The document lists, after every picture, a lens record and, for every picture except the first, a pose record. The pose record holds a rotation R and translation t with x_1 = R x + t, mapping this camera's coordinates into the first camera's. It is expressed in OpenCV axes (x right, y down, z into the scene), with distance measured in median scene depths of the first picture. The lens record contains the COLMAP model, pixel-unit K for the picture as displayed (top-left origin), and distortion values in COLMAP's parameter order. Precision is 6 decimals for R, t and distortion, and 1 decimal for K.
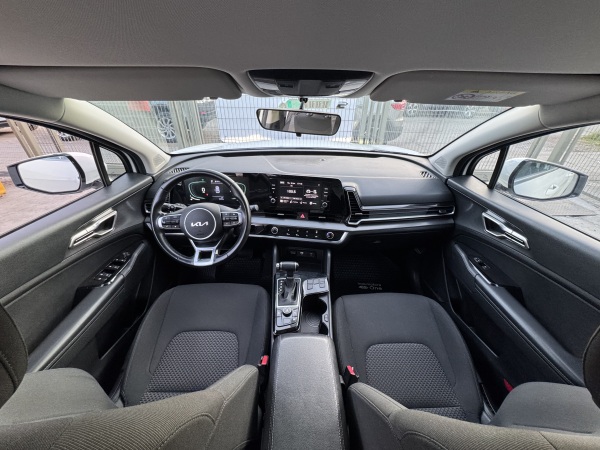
lens RADIAL K [[240.9, 0, 300.0], [0, 240.9, 225.0], [0, 0, 1]] dist [-0.001437, -0.000016]
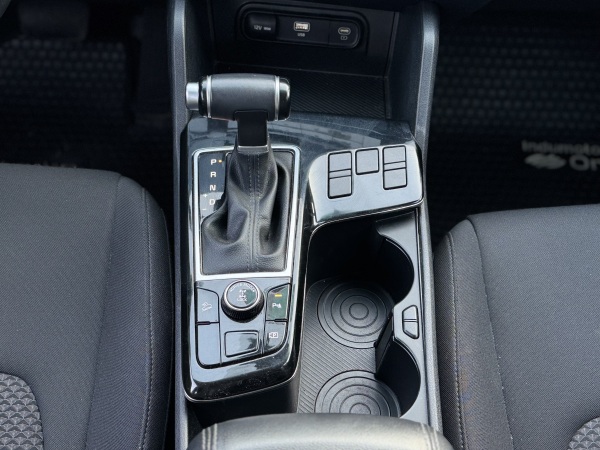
lens RADIAL K [[842.7, 0, 300.0], [0, 842.7, 225.0], [0, 0, 1]] dist [0.099597, -0.003048]
pose [[0.999775, -0.002802, 0.021047, -0.013965], [-0.005029, 0.931790, 0.362962, 0.003711], [-0.020628, -0.362986, 0.931566, 0.252806]]
